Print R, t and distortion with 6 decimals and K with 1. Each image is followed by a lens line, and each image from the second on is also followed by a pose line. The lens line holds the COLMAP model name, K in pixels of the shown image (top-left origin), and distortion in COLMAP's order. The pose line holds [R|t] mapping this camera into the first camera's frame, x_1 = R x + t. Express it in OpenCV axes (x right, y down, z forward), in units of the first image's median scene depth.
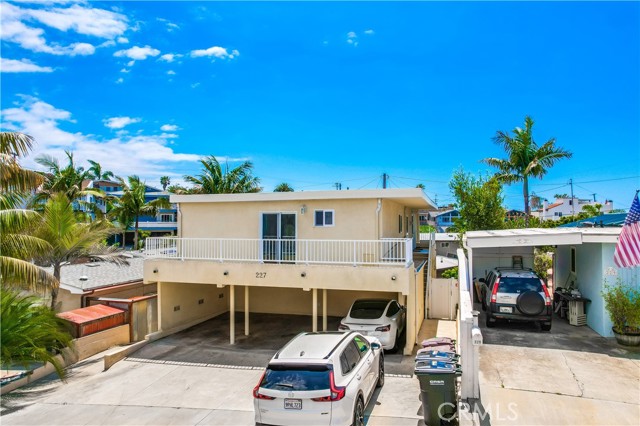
lens RADIAL K [[417.9, 0, 332.3], [0, 417.9, 212.7], [0, 0, 1]] dist [-0.057994, 0.058664]
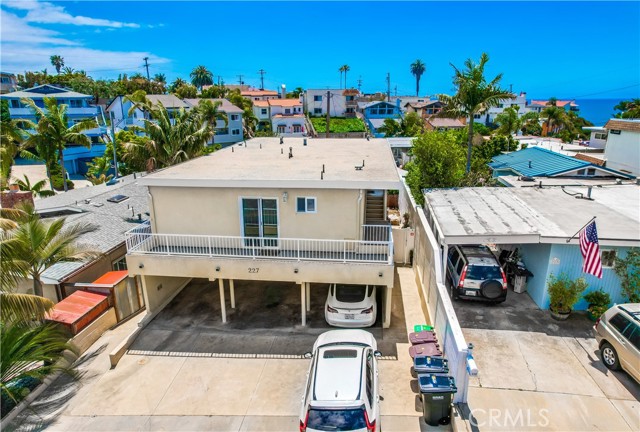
lens RADIAL K [[417.1, 0, 329.4], [0, 417.1, 219.6], [0, 0, 1]] dist [-0.053836, 0.046388]
pose [[0.982943, -0.050982, 0.176704, -0.146138], [-0.006086, 0.951266, 0.308311, -0.268501], [-0.183811, -0.304128, 0.934730, 0.017647]]
